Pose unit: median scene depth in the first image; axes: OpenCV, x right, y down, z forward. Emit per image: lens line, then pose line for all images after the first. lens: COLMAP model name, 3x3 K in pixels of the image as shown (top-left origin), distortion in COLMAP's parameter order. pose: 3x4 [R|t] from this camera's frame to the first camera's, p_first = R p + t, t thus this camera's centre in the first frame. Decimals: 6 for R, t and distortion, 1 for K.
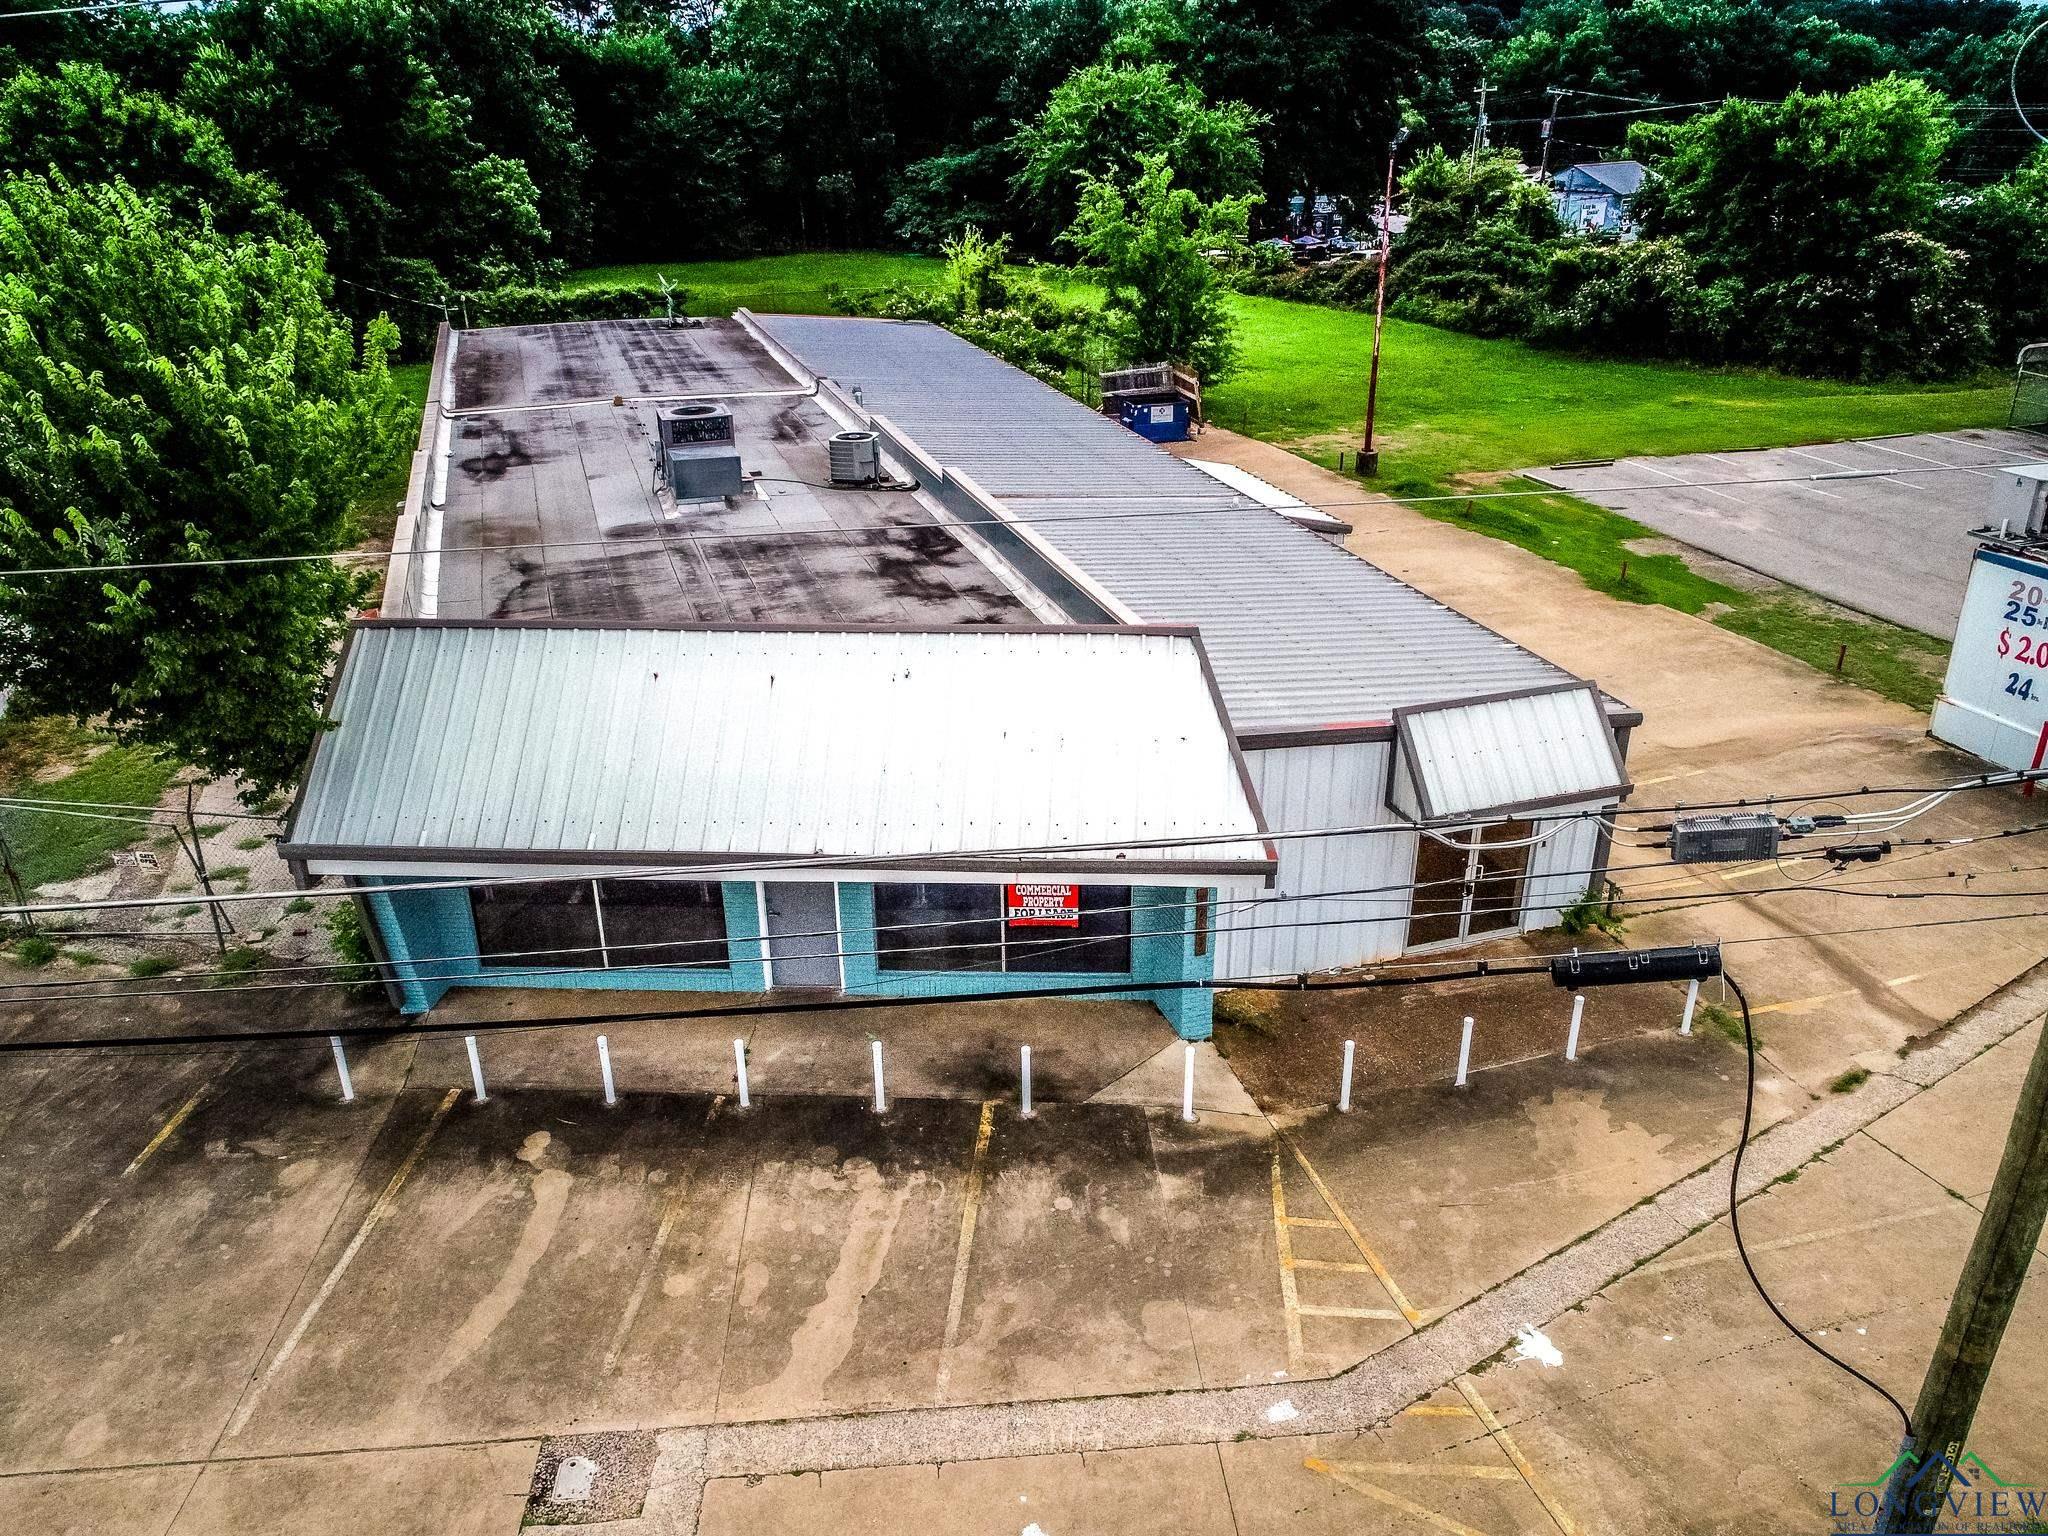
lens RADIAL K [[1539.1, 0, 1024.0], [0, 1539.1, 768.0], [0, 0, 1]] dist [0.000108, -0.008419]
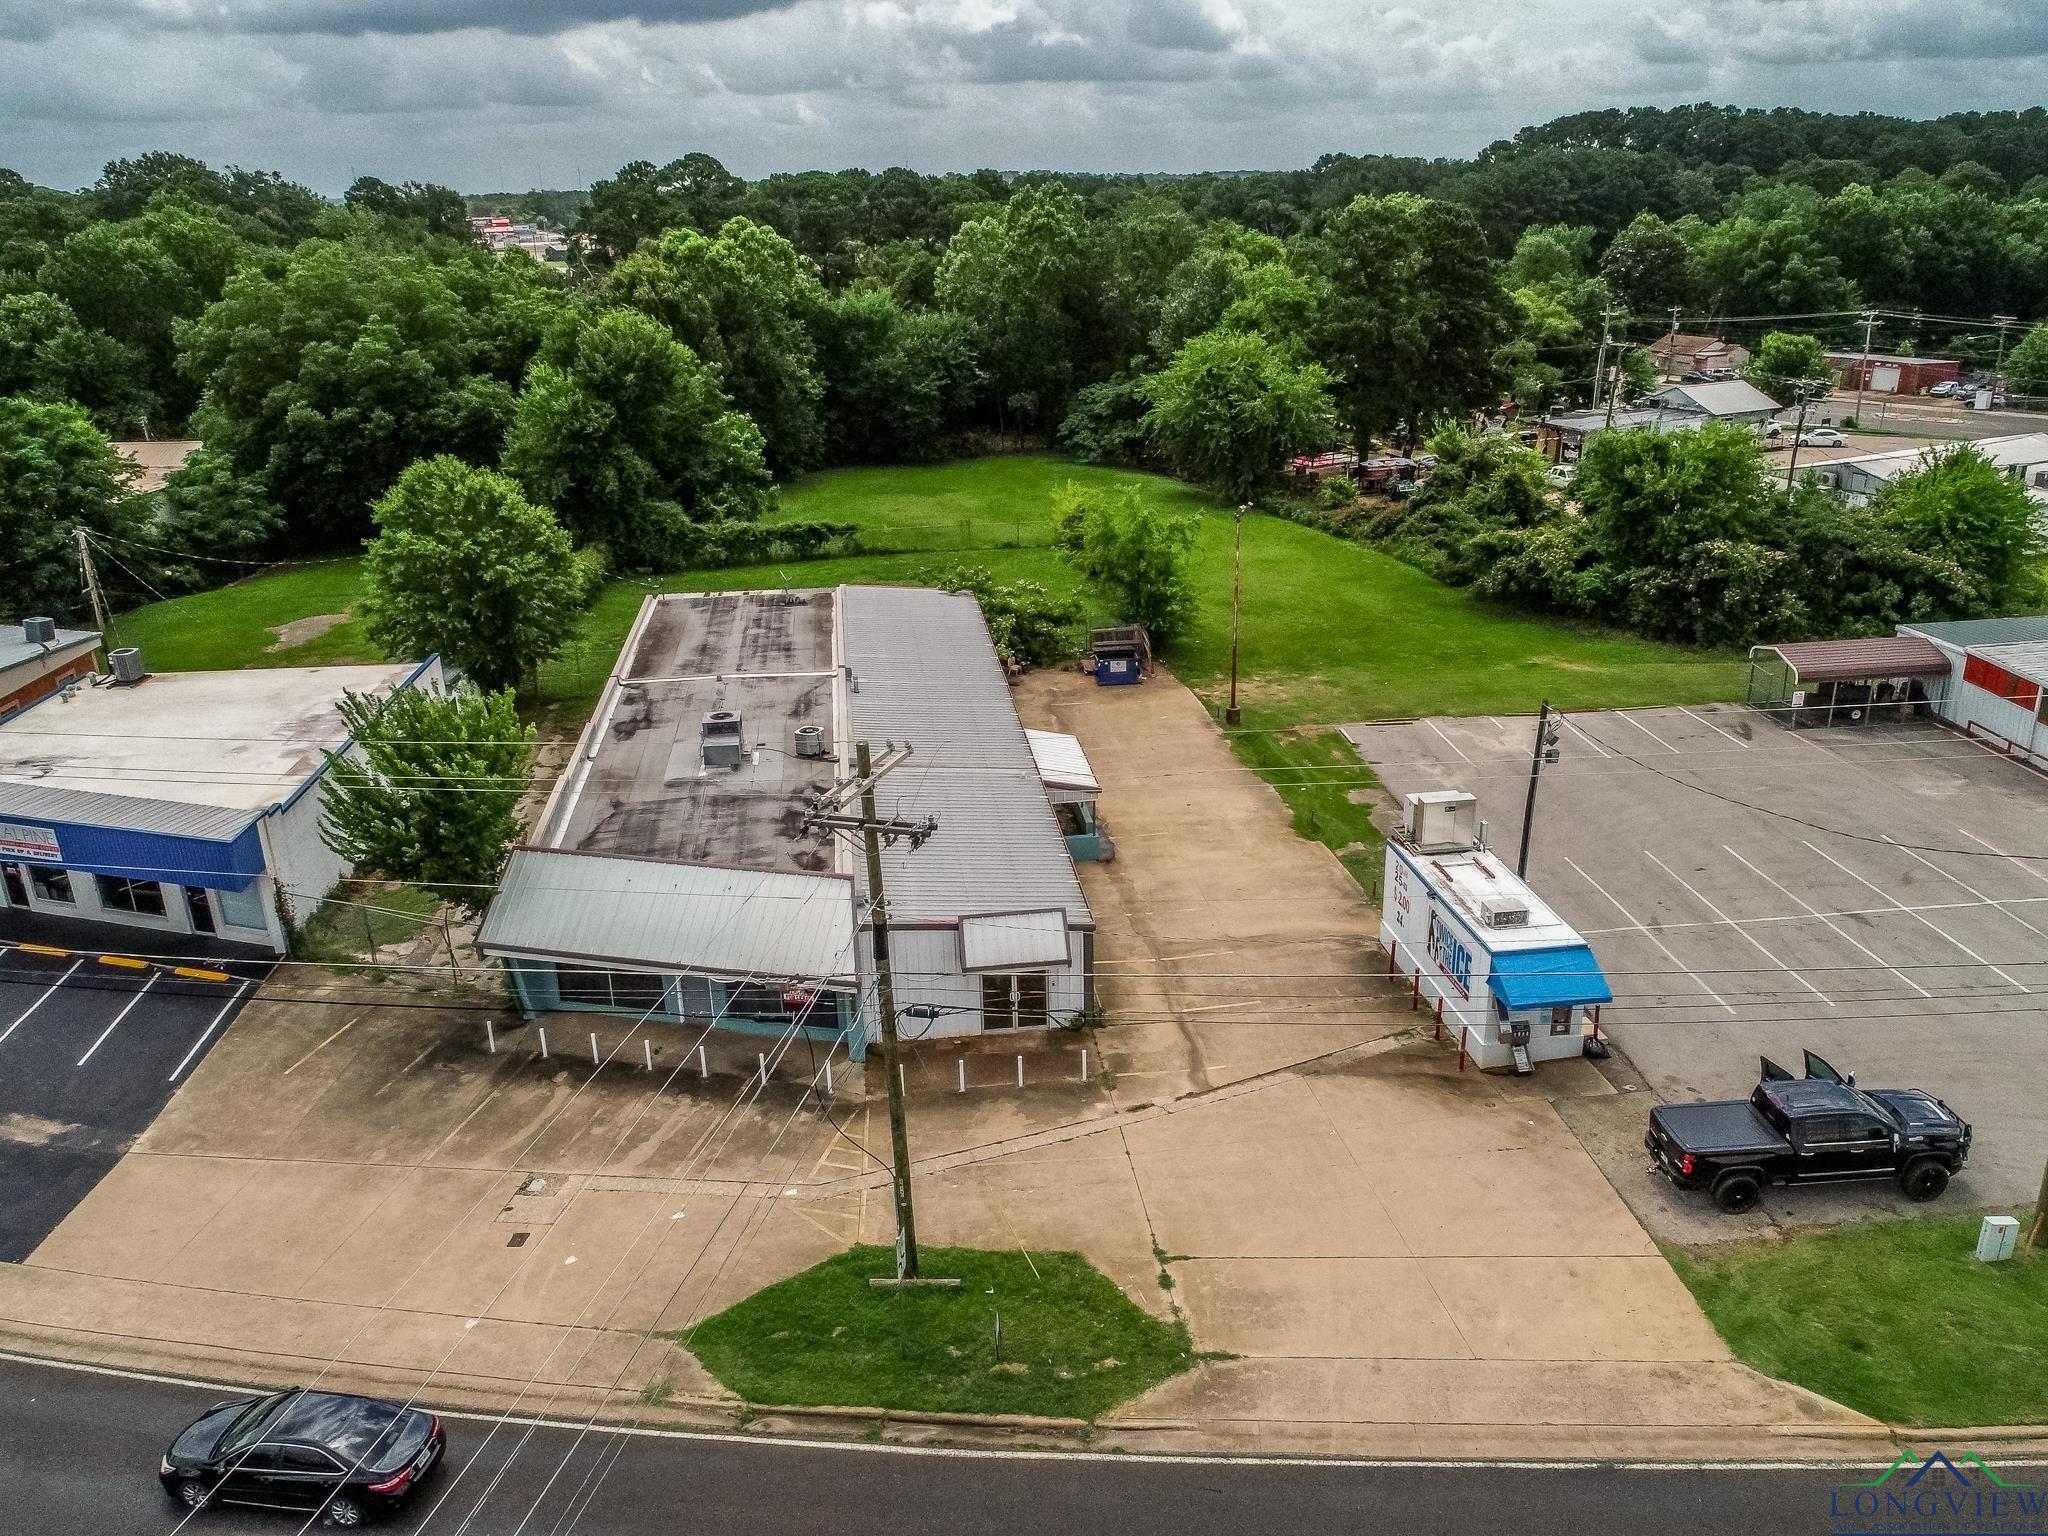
lens RADIAL K [[1539.1, 0, 1024.0], [0, 1539.1, 768.0], [0, 0, 1]] dist [0.000108, -0.008419]
pose [[0.981626, 0.057255, -0.182024, 0.654785], [-0.068148, 0.996204, -0.054160, -0.123659], [0.178232, 0.065570, 0.981801, -1.025750]]
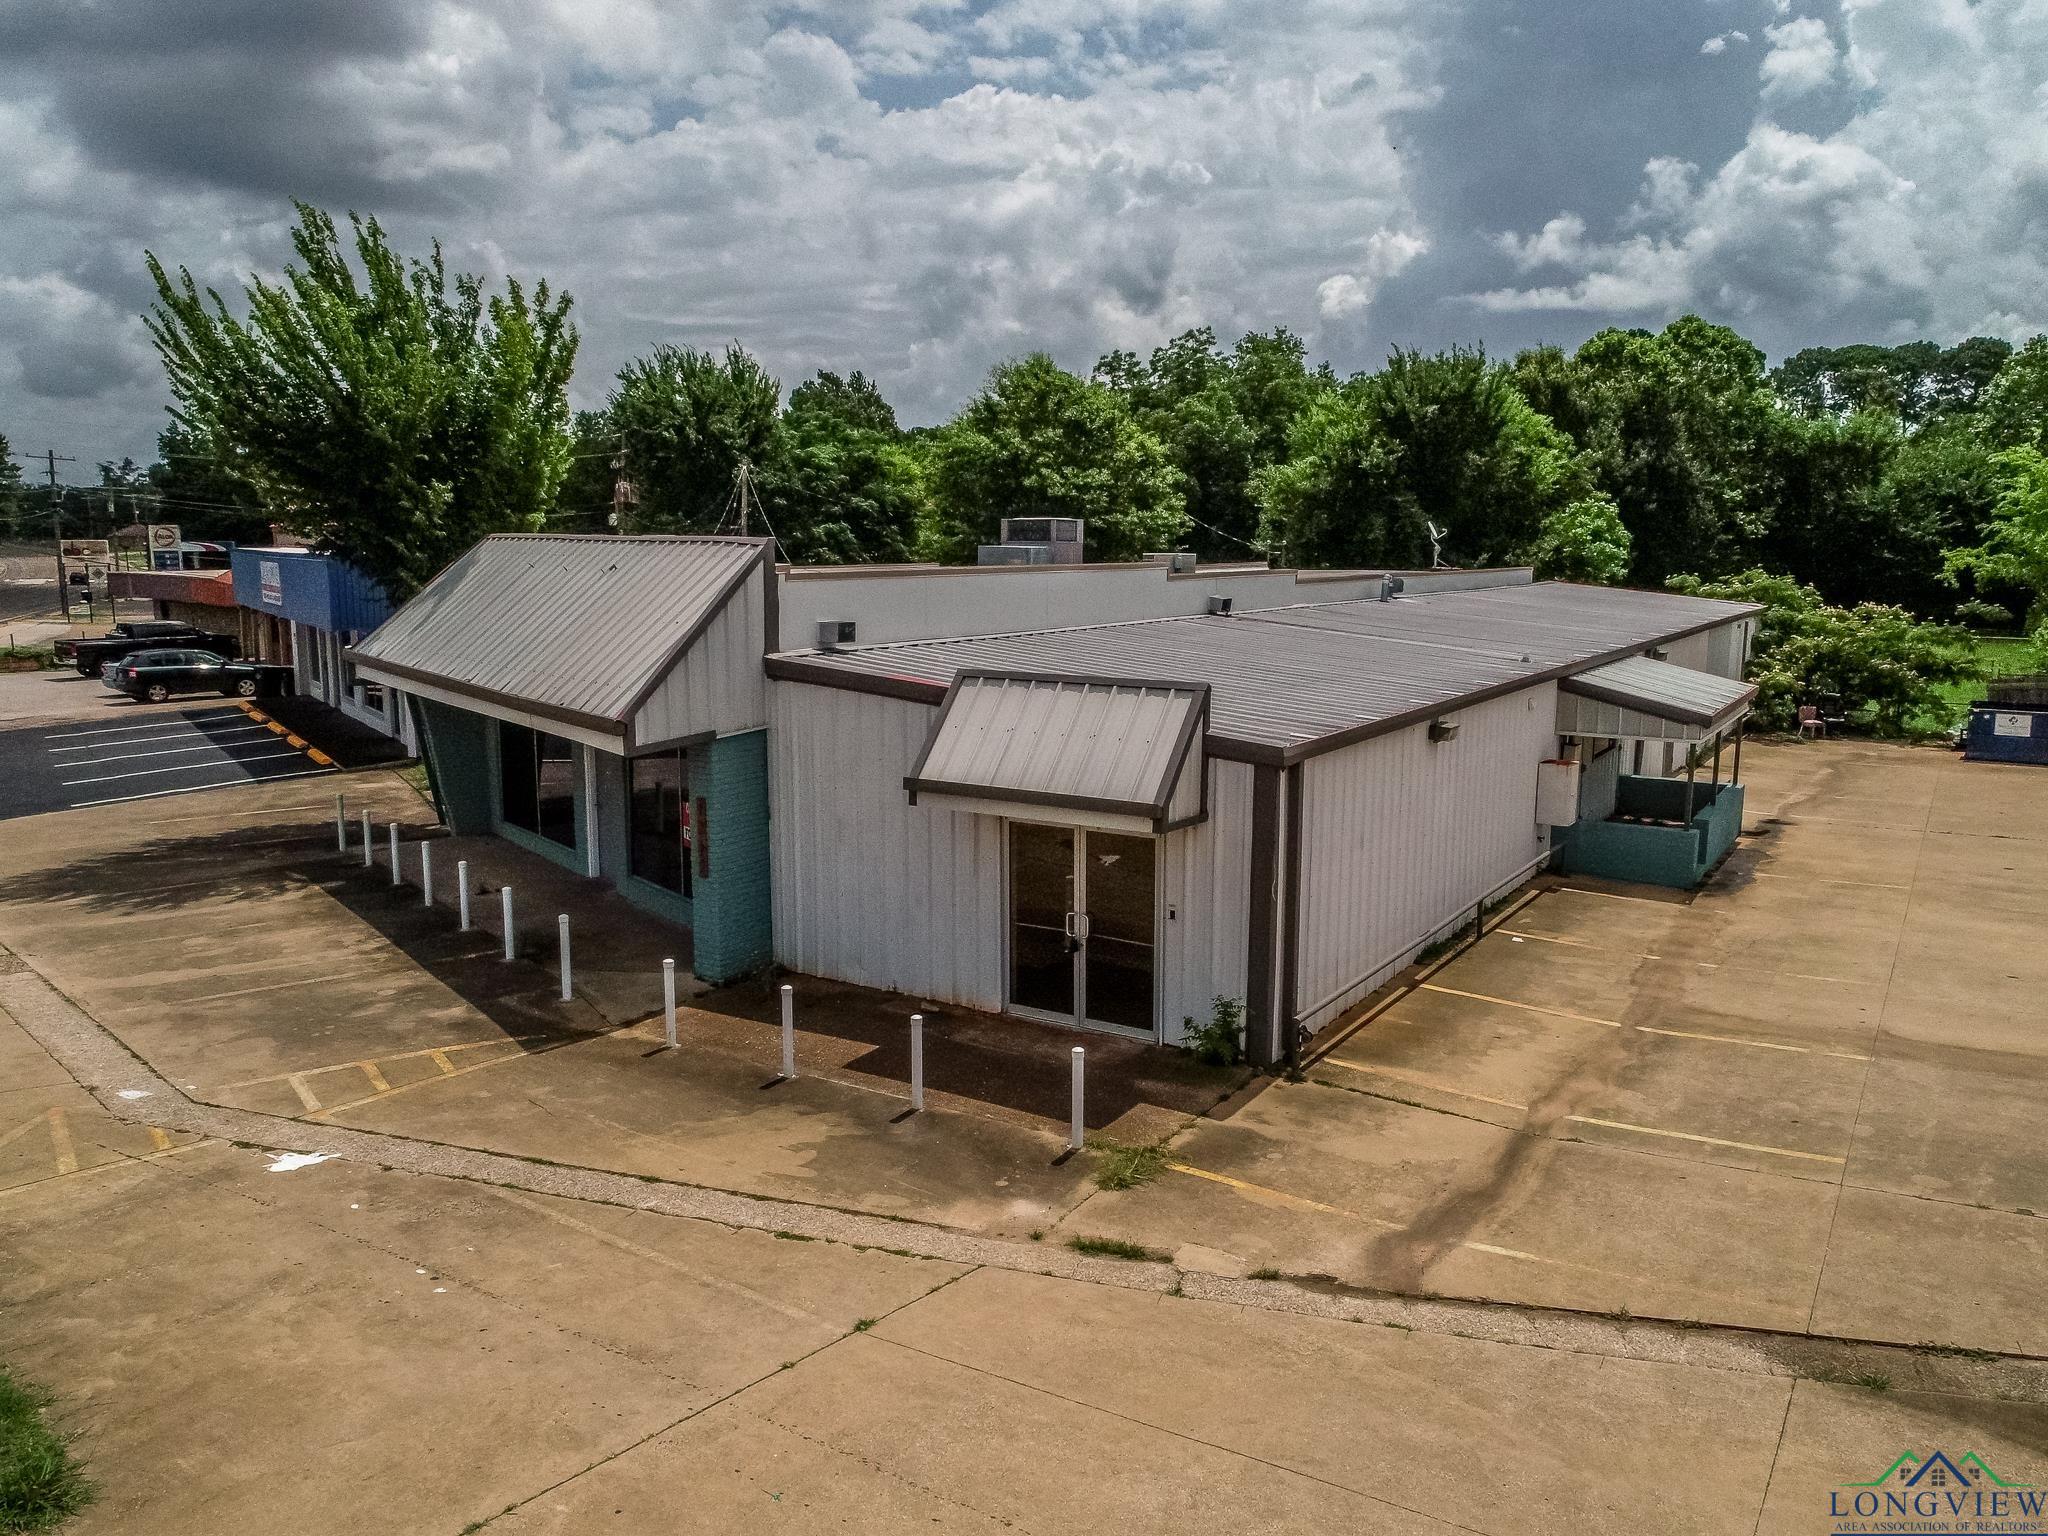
lens RADIAL K [[1539.1, 0, 1024.0], [0, 1539.1, 768.0], [0, 0, 1]] dist [0.000108, -0.008419]
pose [[0.643097, 0.131585, -0.754395, 0.844005], [-0.330313, 0.936436, -0.118244, 0.094469], [0.690883, 0.325229, 0.645683, 0.449402]]
